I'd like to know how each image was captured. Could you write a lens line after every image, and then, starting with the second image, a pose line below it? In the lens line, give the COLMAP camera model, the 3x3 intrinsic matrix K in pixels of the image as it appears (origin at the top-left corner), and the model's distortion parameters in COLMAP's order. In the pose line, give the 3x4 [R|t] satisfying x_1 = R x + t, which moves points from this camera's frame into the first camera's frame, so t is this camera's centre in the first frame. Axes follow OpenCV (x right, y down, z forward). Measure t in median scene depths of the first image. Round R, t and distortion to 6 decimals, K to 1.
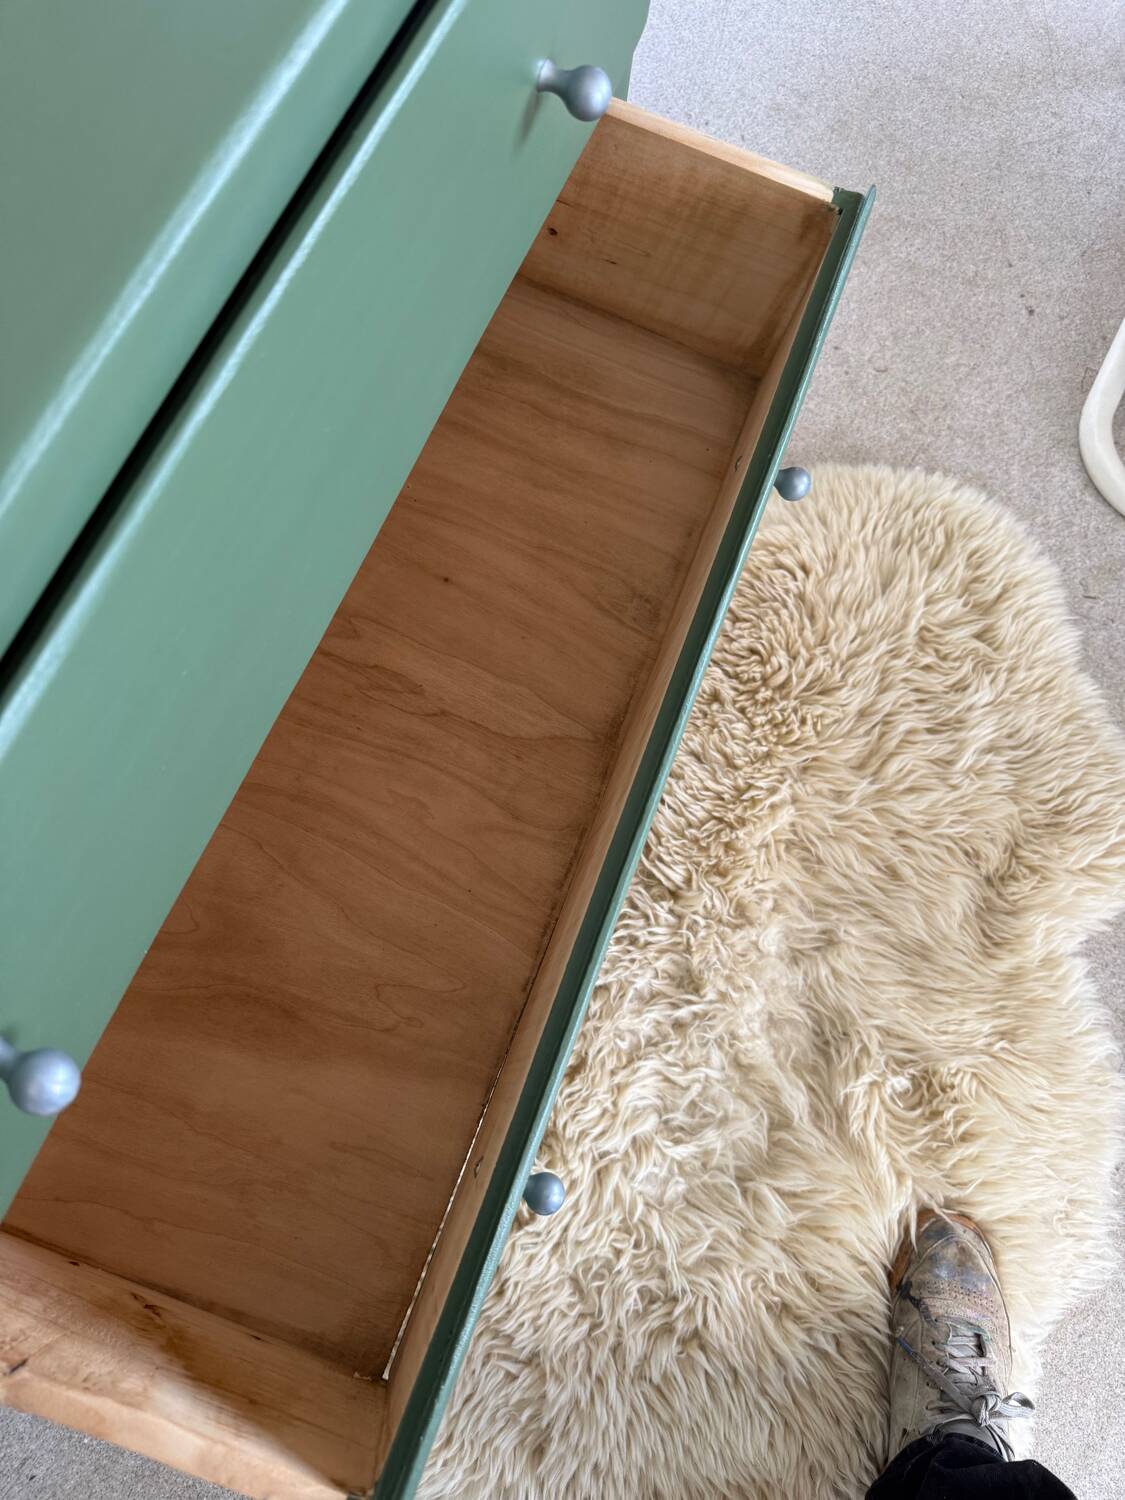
lens RADIAL K [[1070.2, 0, 561.5], [0, 1070.2, 759.1], [0, 0, 1]] dist [0.004865, -0.021755]
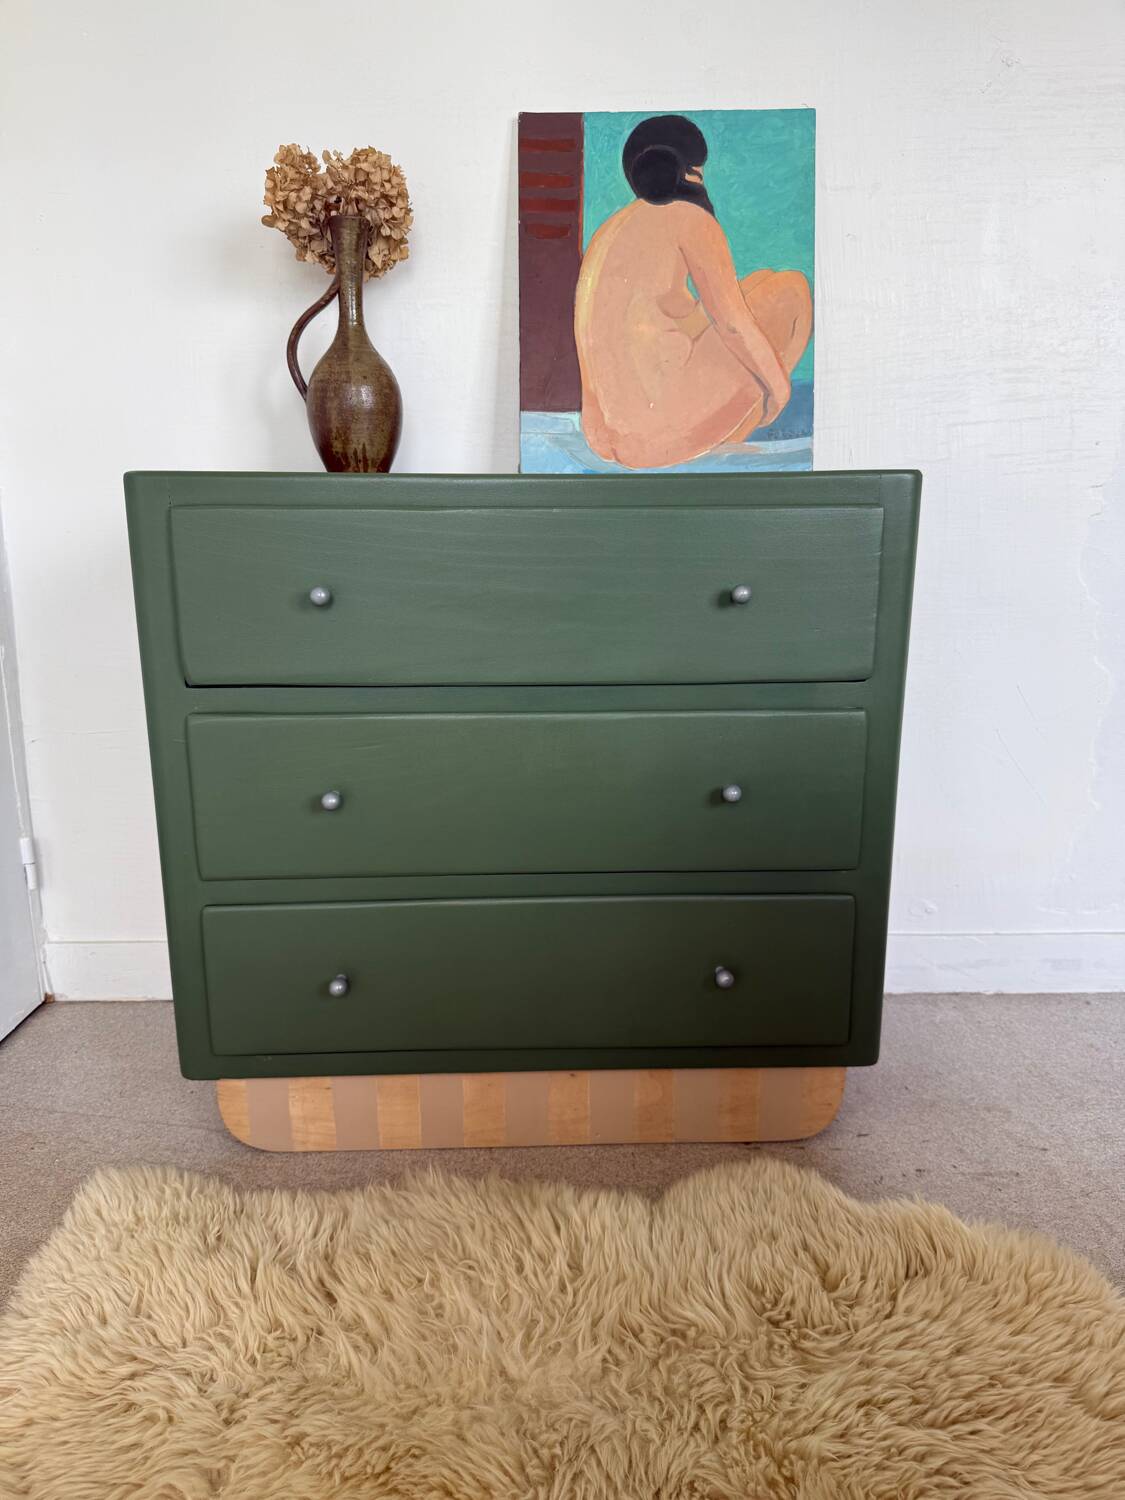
lens RADIAL K [[1070.2, 0, 559.6], [0, 1070.2, 758.0], [0, 0, 1]] dist [0.004865, -0.021755]
pose [[0.431827, 0.156404, -0.888292, 0.947067], [-0.859855, 0.368767, -0.353073, 0.328127], [0.272351, 0.916269, 0.293728, 0.235311]]
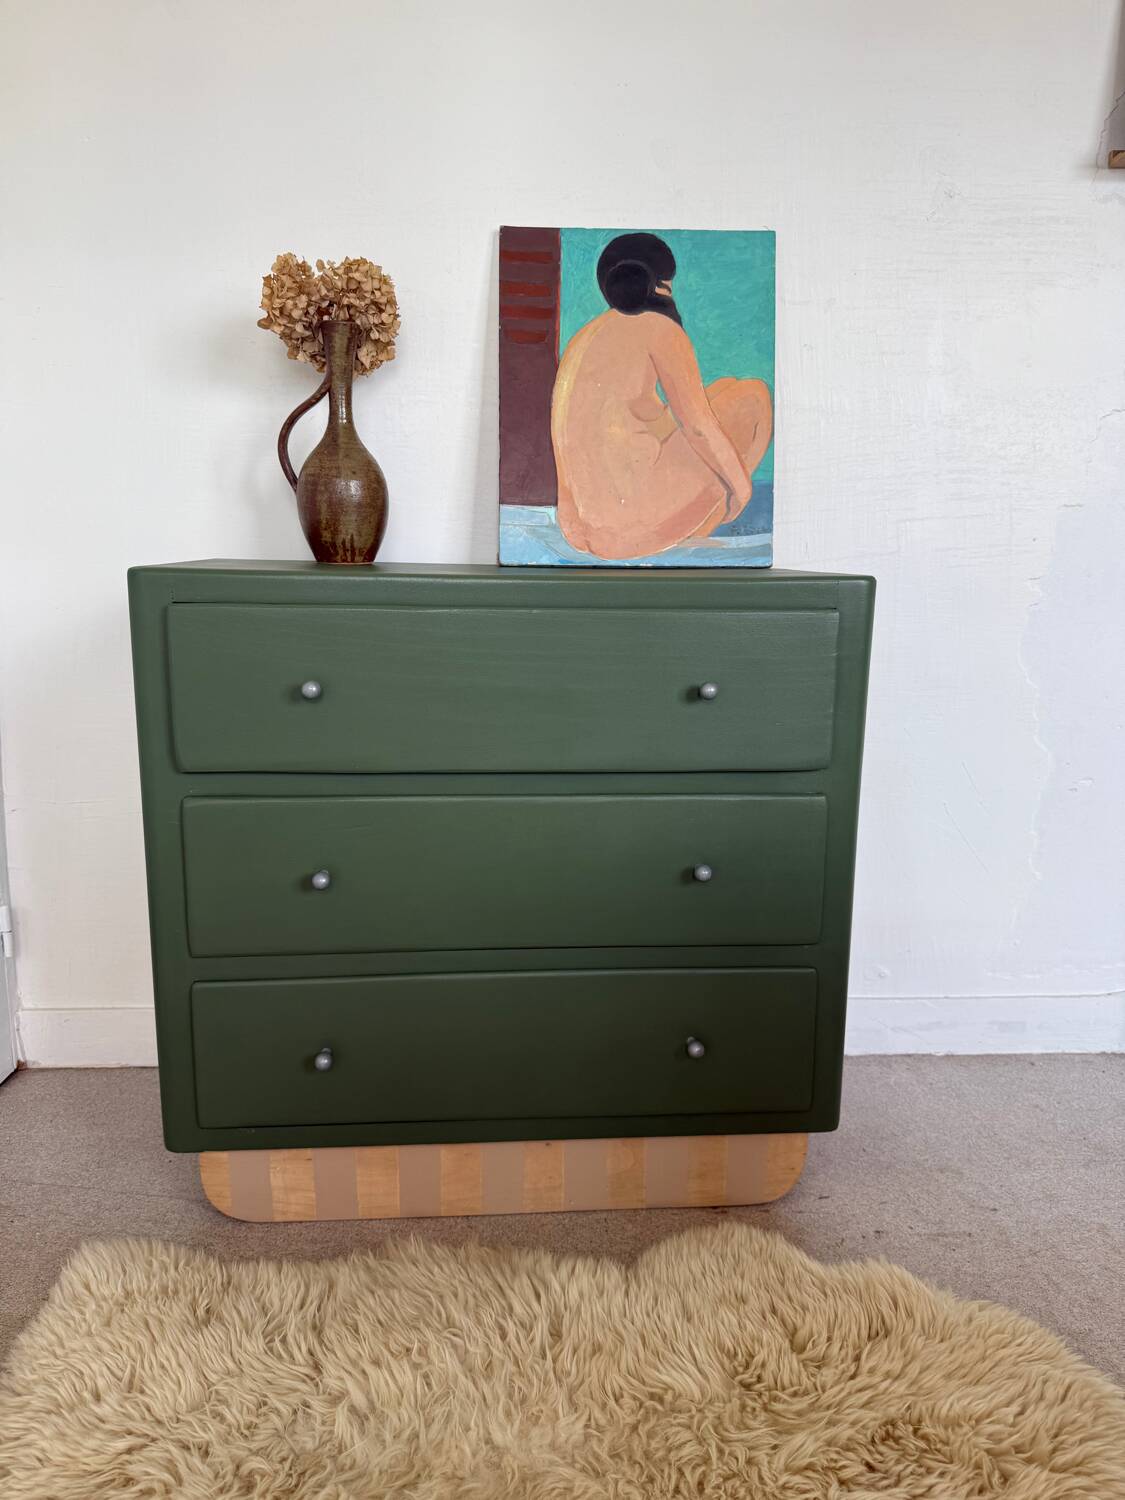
lens RADIAL K [[1070.2, 0, 561.2], [0, 1070.2, 754.0], [0, 0, 1]] dist [0.004865, -0.021755]
pose [[0.473053, 0.120969, -0.872690, 0.984631], [-0.843835, 0.346993, -0.409314, 0.365537], [0.253303, 0.930034, 0.266224, 0.163857]]
